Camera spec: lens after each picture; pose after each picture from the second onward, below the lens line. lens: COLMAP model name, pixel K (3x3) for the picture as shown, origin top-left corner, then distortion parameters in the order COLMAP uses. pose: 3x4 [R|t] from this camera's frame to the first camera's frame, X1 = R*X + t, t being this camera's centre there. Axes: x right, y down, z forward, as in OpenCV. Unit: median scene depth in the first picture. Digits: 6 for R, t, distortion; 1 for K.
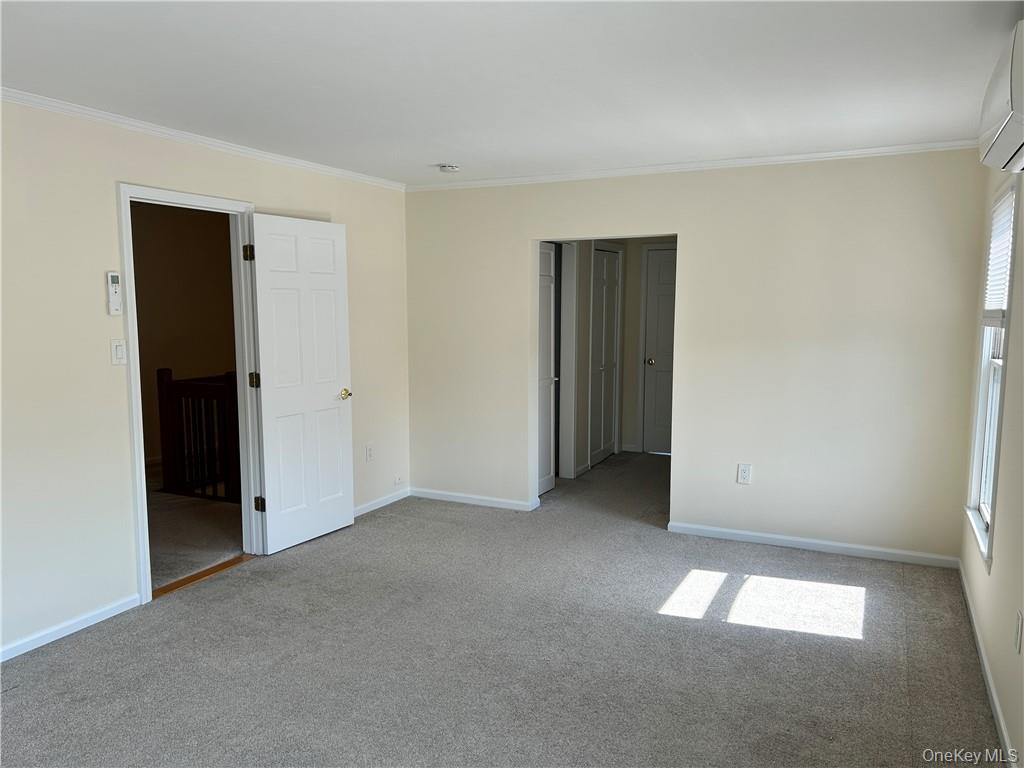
lens RADIAL K [[773.9, 0, 509.6], [0, 773.9, 384.4], [0, 0, 1]] dist [0.057268, -0.049679]
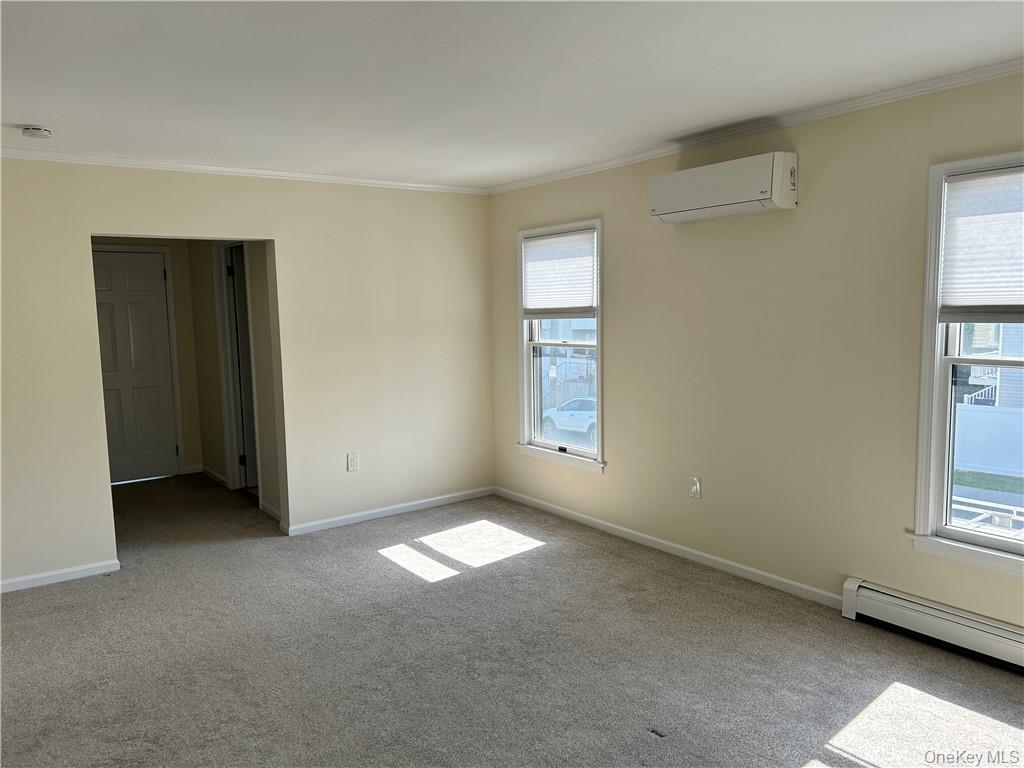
lens RADIAL K [[773.9, 0, 507.2], [0, 773.9, 384.9], [0, 0, 1]] dist [0.057268, -0.049679]
pose [[0.485873, -0.108701, 0.867244, -0.583969], [0.122793, 0.990885, 0.055404, -0.029047], [-0.865361, 0.079573, 0.494791, 0.283910]]
